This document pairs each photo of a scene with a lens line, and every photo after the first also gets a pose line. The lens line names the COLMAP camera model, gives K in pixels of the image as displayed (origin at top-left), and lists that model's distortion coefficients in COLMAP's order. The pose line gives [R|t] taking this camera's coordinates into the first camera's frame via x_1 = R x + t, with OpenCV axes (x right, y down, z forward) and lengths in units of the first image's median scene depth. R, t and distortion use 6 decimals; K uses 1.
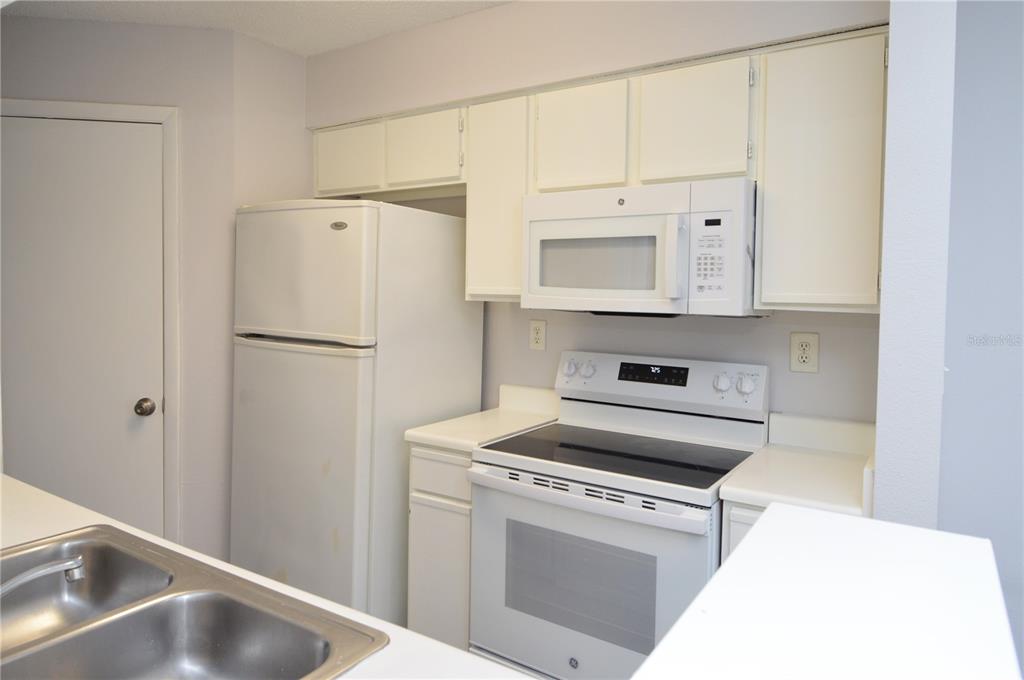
lens RADIAL K [[639.4, 0, 507.4], [0, 639.4, 309.9], [0, 0, 1]] dist [-0.000768, -0.000316]
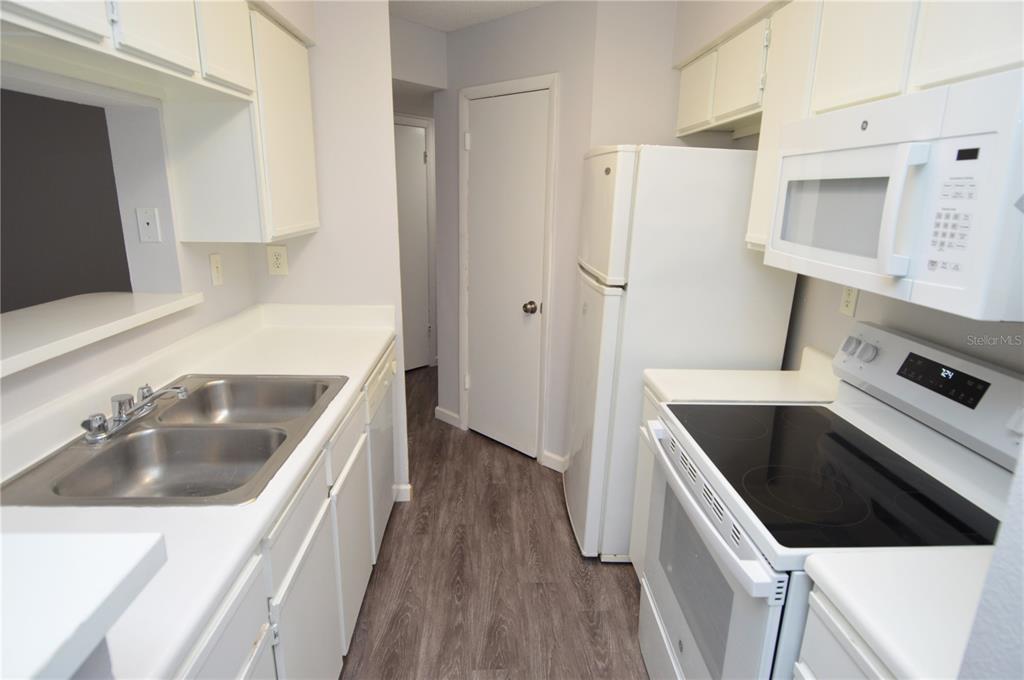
lens RADIAL K [[544.7, 0, 518.2], [0, 544.7, 333.0], [0, 0, 1]] dist [0.021407, -0.031572]
pose [[0.596732, 0.197319, -0.777802, 0.473705], [-0.042207, 0.975672, 0.215135, -0.064142], [0.801330, -0.095549, 0.590543, 0.347182]]
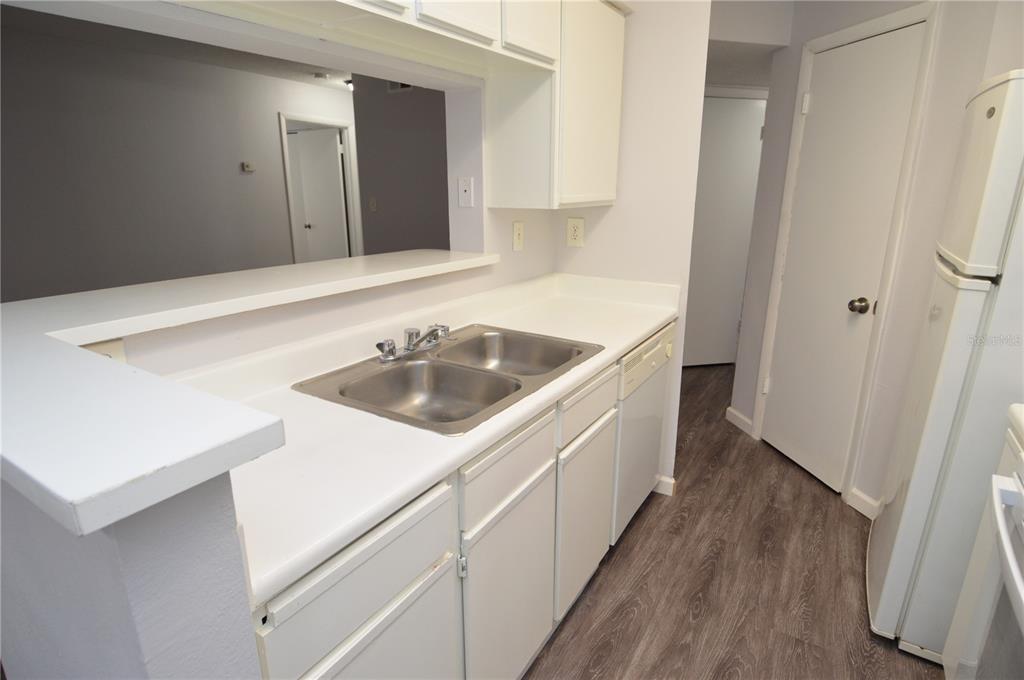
lens RADIAL K [[544.7, 0, 518.2], [0, 544.7, 333.0], [0, 0, 1]] dist [0.021407, -0.031572]
pose [[0.039555, 0.253106, -0.966630, 0.452320], [-0.039877, 0.967016, 0.251575, -0.021752], [0.998421, 0.028595, 0.048343, 0.472483]]
